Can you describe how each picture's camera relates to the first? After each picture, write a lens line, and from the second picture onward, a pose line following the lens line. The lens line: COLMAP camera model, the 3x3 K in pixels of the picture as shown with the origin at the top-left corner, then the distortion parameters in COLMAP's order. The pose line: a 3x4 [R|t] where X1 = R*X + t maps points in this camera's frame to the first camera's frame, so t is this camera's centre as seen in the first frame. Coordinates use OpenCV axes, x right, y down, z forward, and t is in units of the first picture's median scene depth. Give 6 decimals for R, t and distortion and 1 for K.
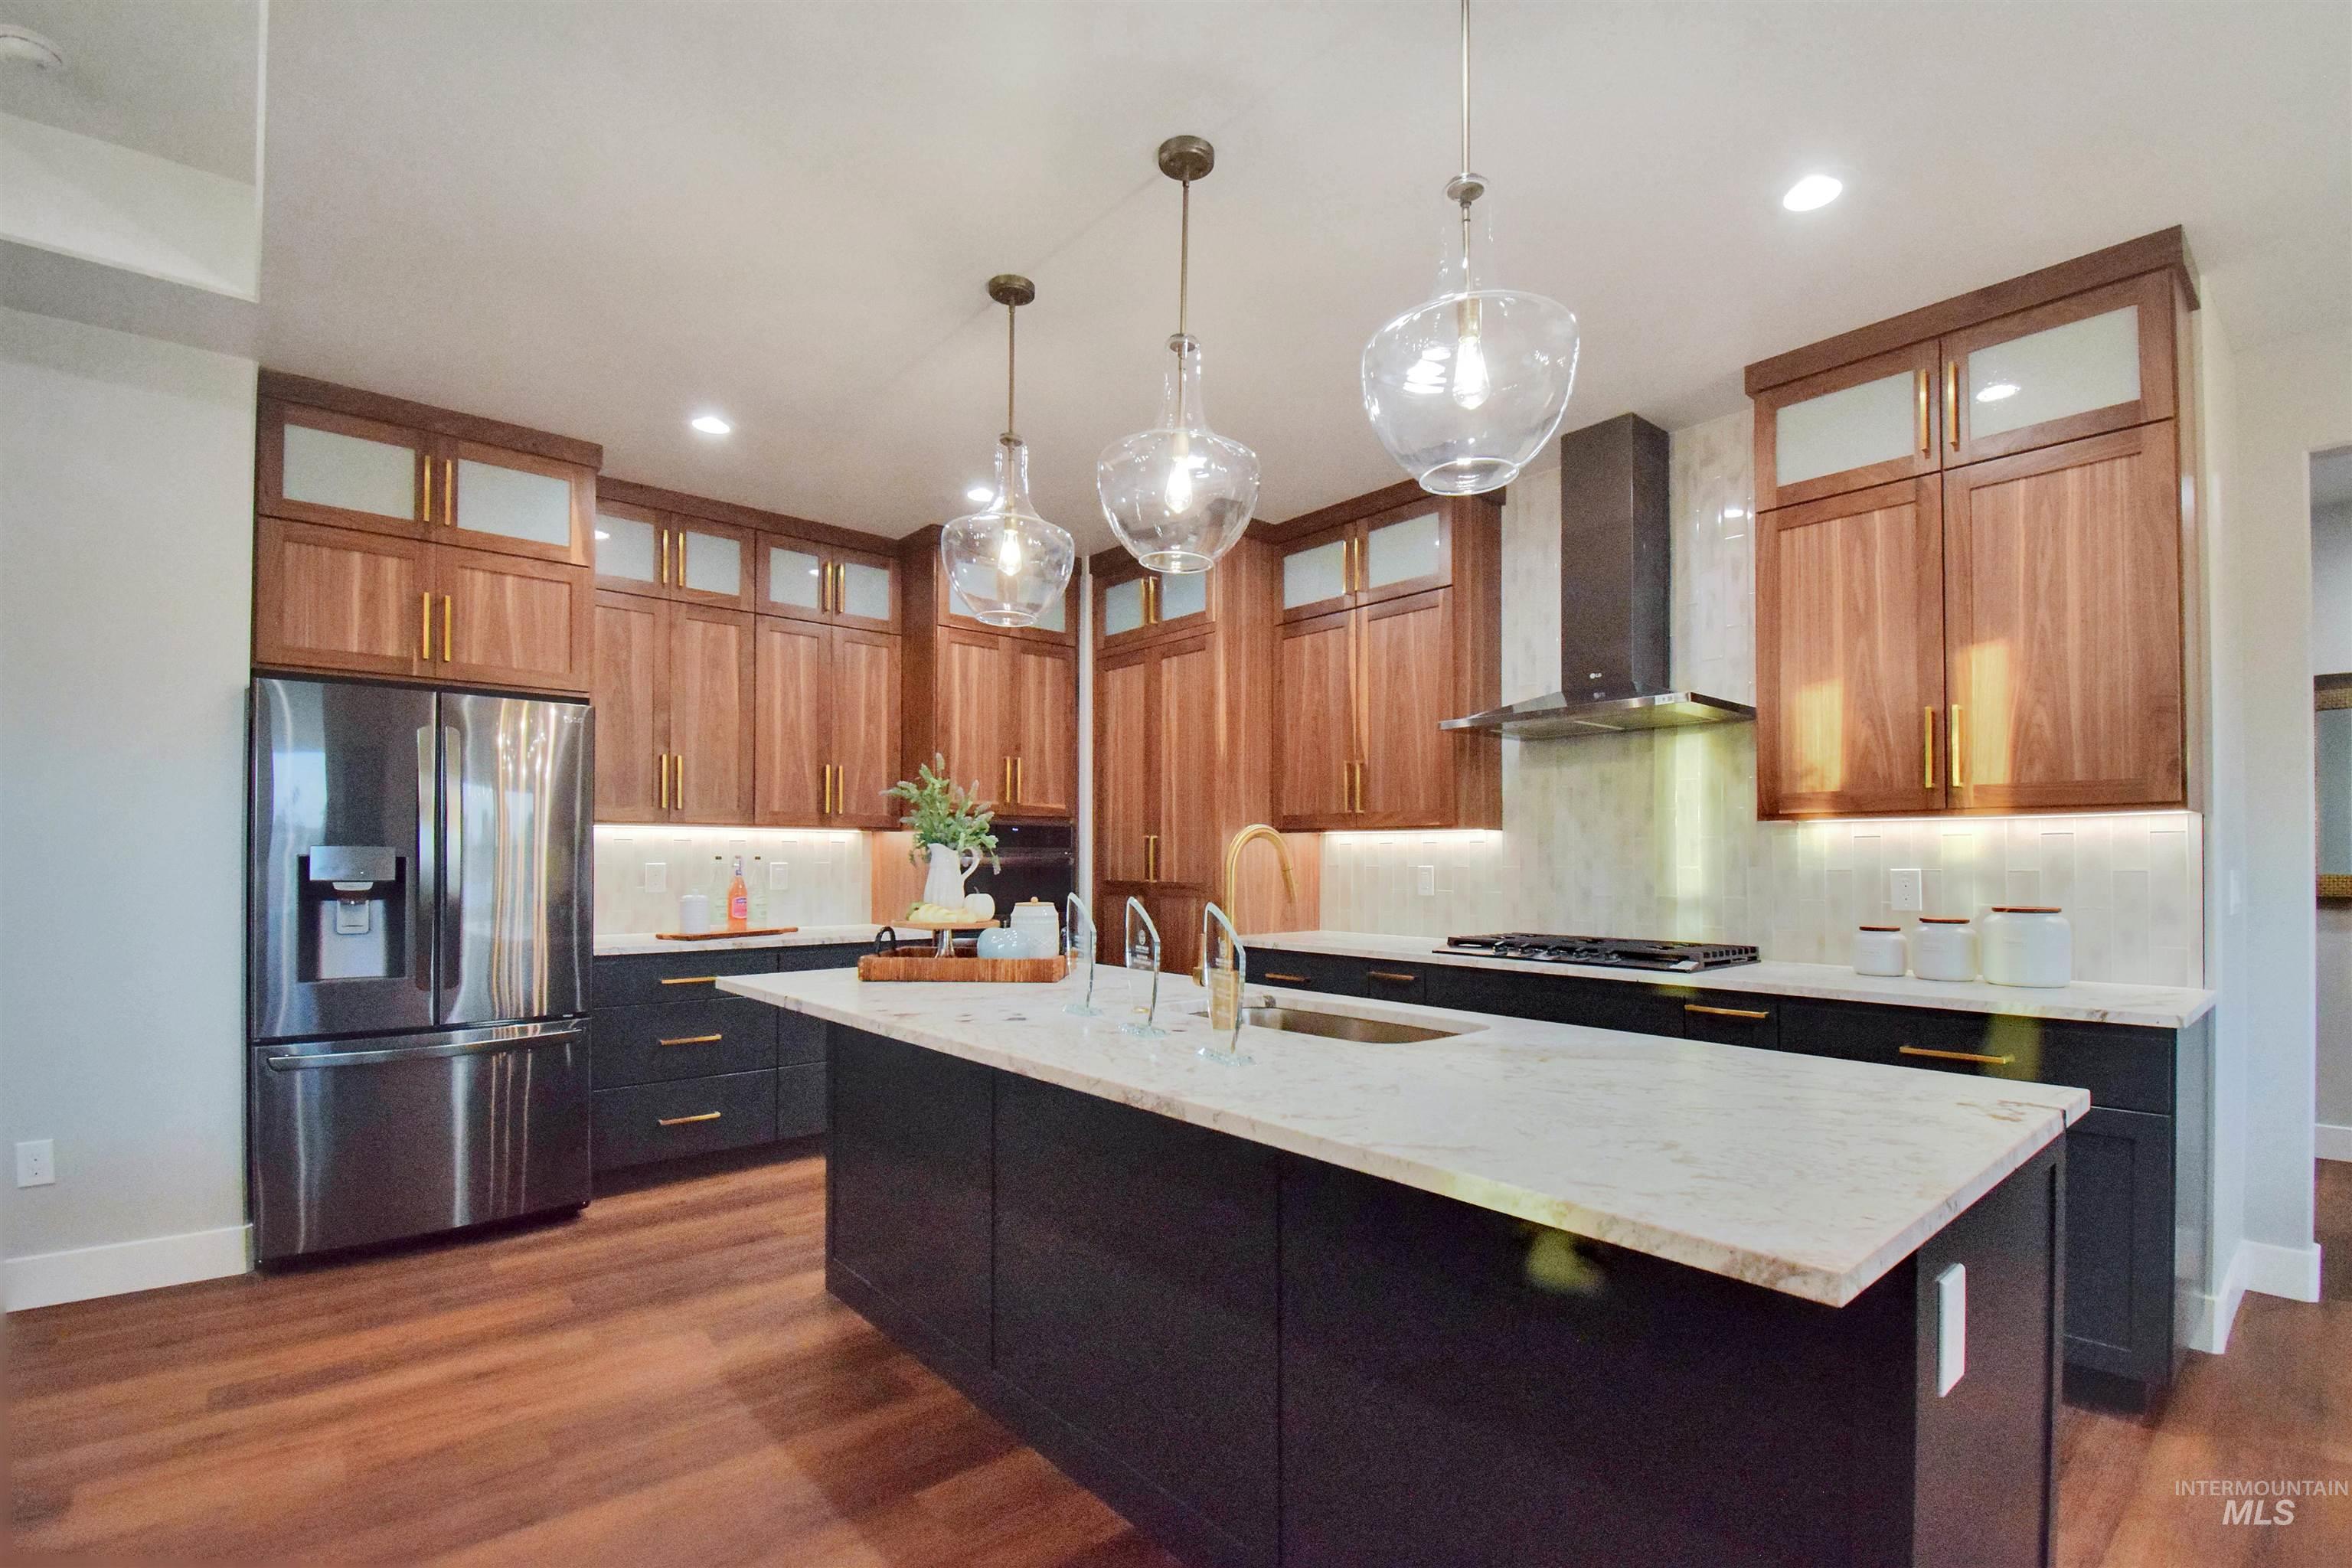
lens RADIAL K [[1084.5, 0, 1189.2], [0, 1084.5, 803.3], [0, 0, 1]] dist [0.000825, -0.018694]
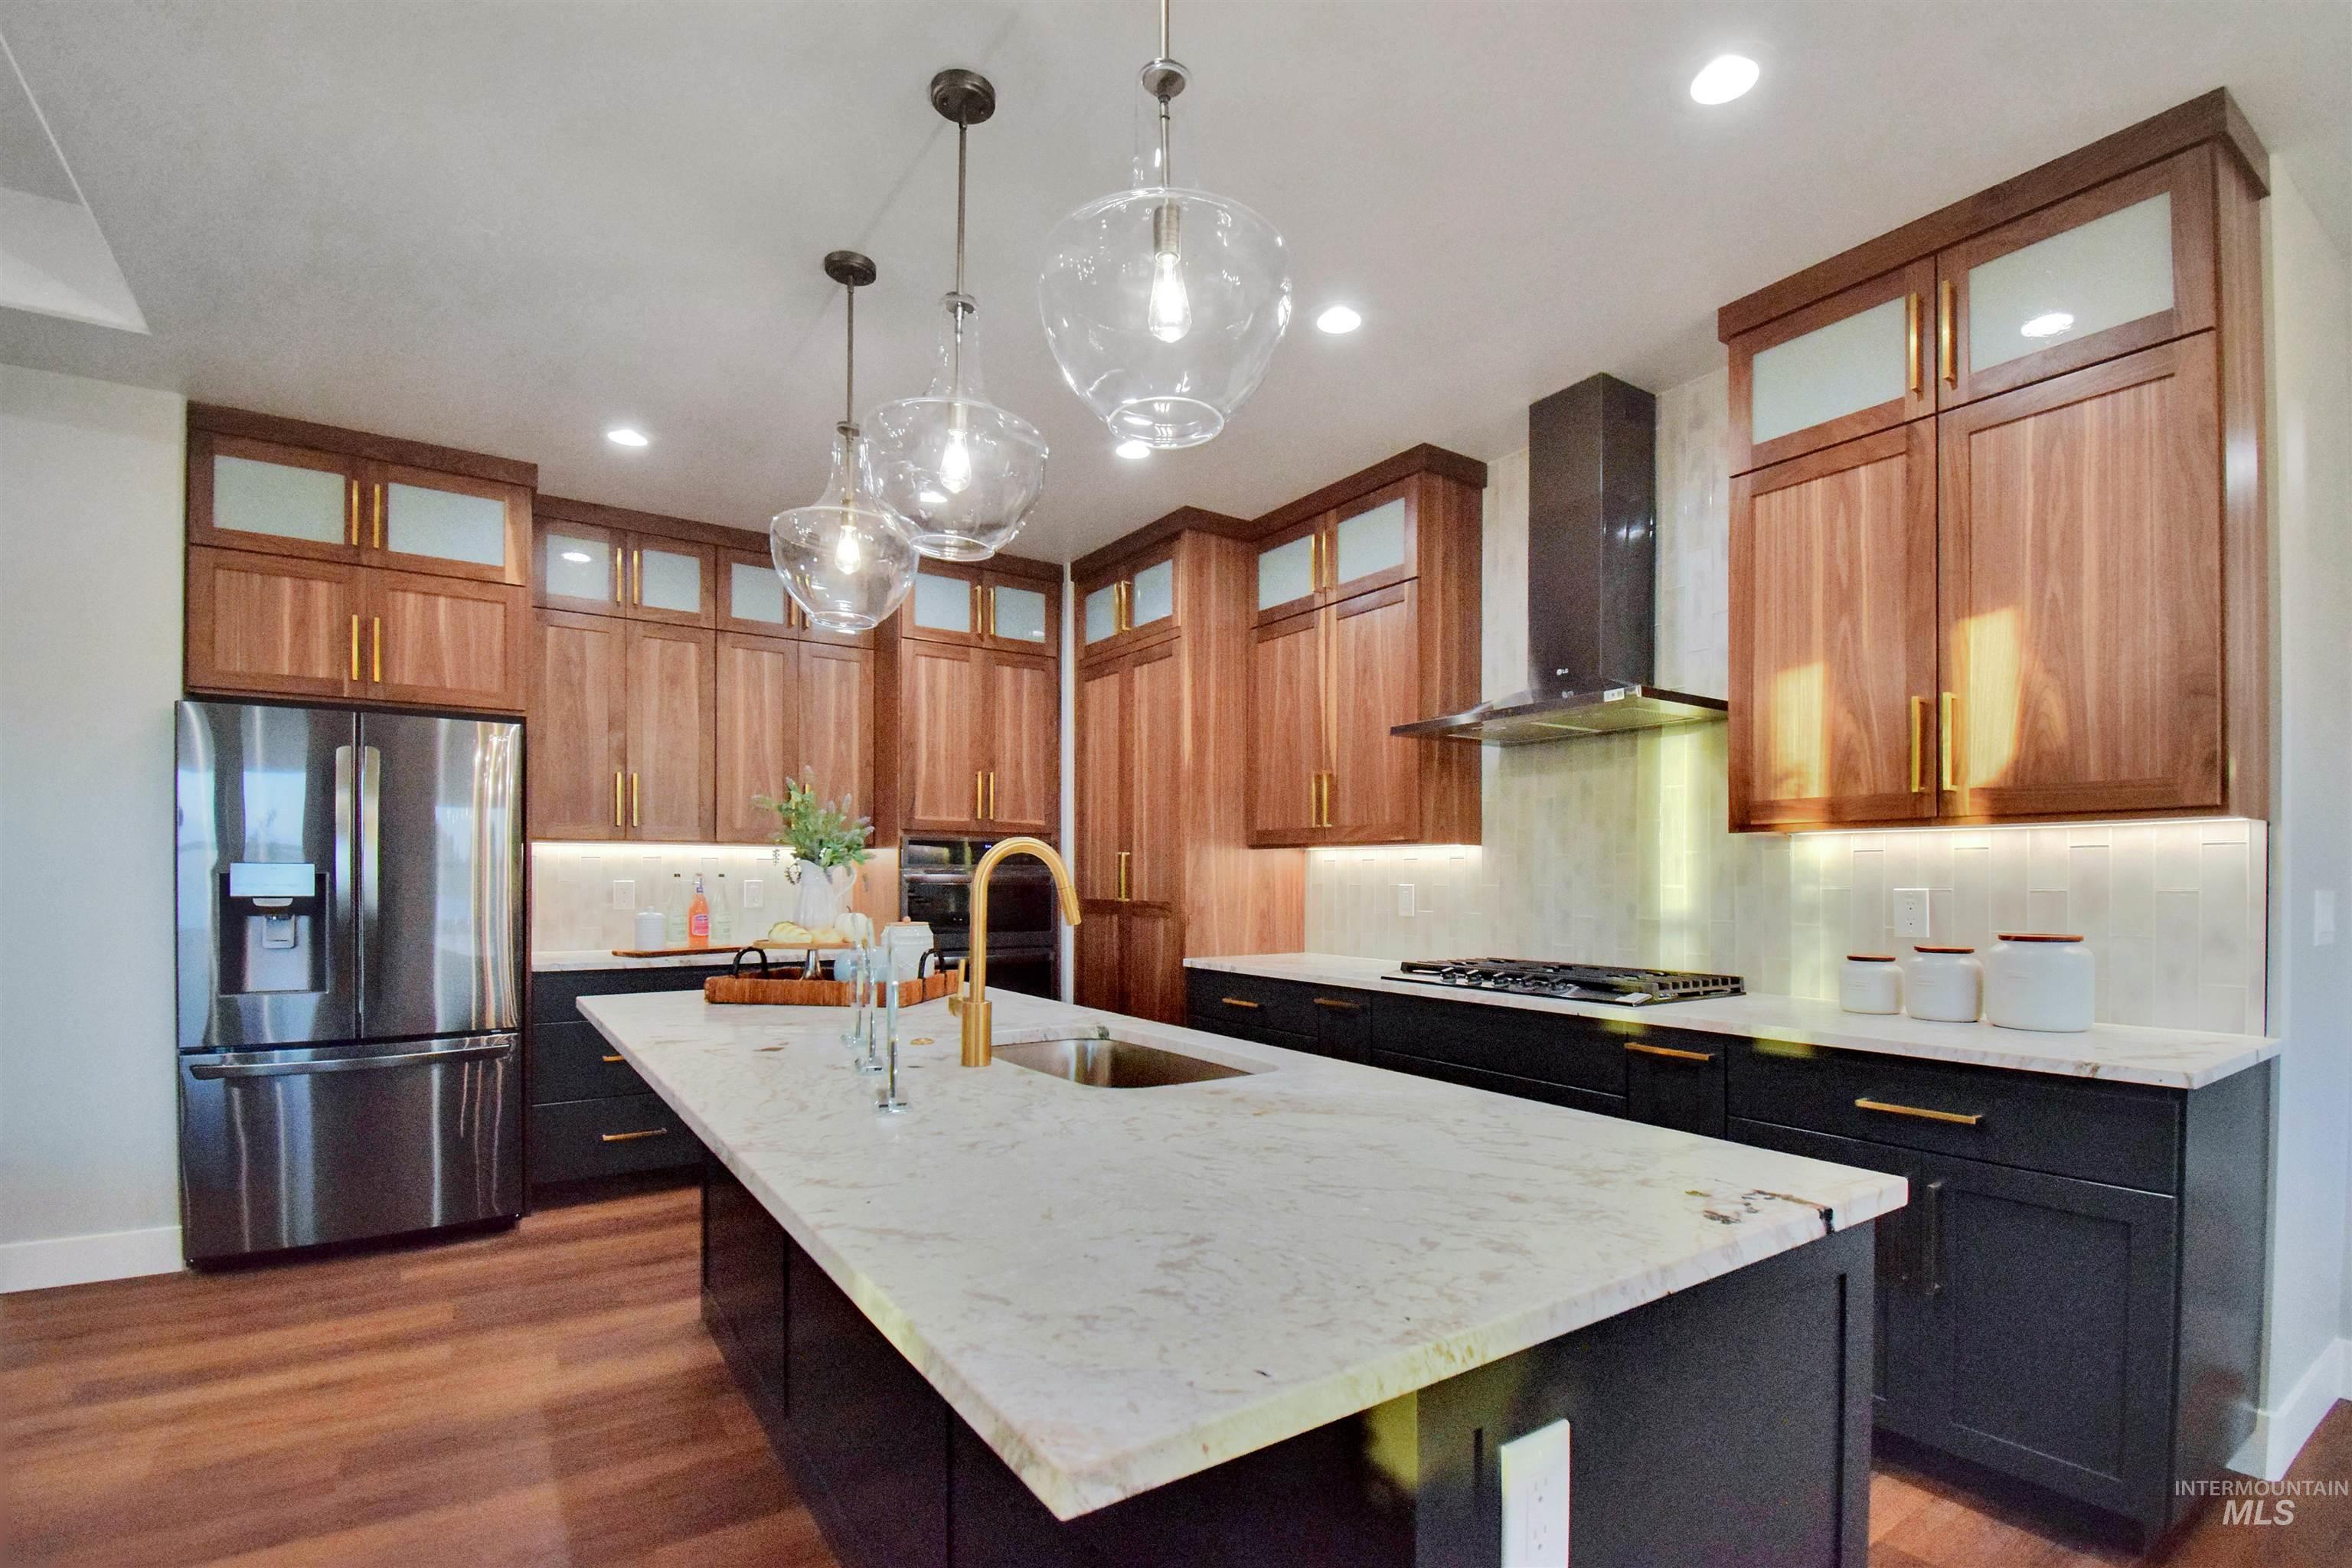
lens RADIAL K [[1073.8, 0, 1210.0], [0, 1073.8, 843.8], [0, 0, 1]] dist [0.000823, -0.017052]
pose [[0.992605, -0.003245, -0.121350, 0.215726], [0.005648, 0.999795, 0.019461, 0.005794], [0.121262, -0.020003, 0.992419, 0.093553]]
